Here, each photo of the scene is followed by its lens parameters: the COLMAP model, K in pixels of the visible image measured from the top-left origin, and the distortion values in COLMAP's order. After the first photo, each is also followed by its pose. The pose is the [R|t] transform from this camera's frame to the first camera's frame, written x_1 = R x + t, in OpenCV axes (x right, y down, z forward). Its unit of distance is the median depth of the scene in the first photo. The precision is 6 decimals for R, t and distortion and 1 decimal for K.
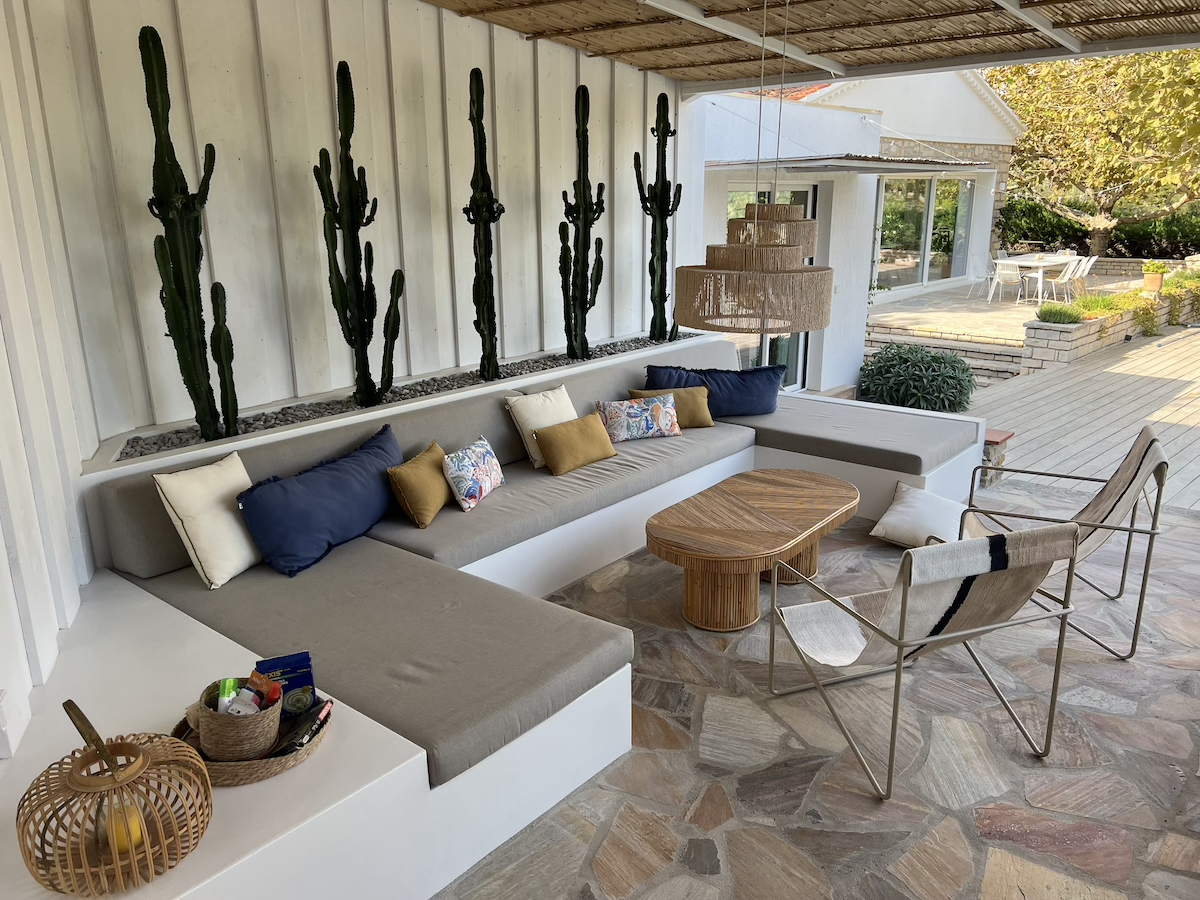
lens RADIAL K [[888.4, 0, 599.3], [0, 888.4, 449.9], [0, 0, 1]] dist [0.048249, -0.060664]
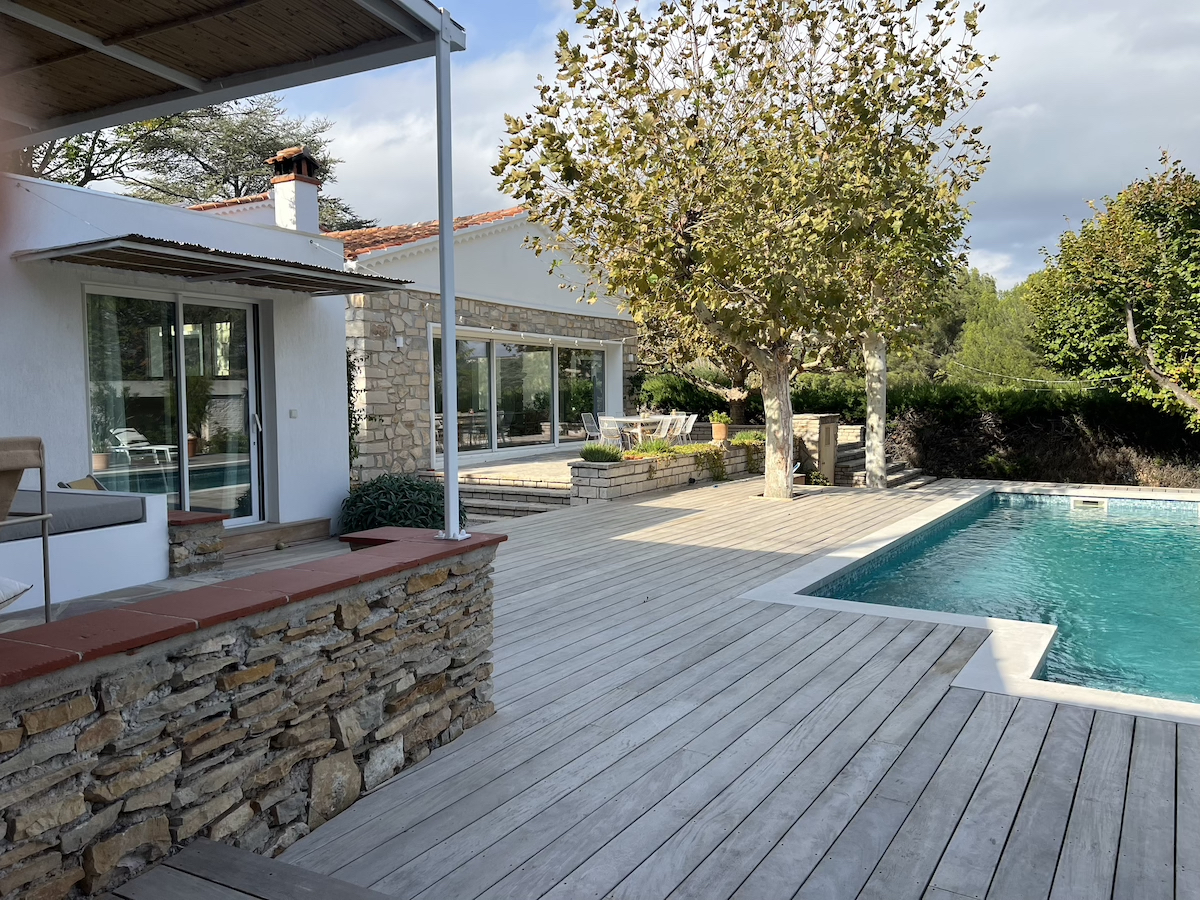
lens RADIAL K [[888.4, 0, 600.5], [0, 888.4, 460.4], [0, 0, 1]] dist [0.048249, -0.060664]
pose [[0.974805, -0.013288, 0.222664, 0.242309], [0.058985, 0.978046, -0.199866, 0.049441], [-0.215119, 0.207964, 0.954188, 0.028318]]
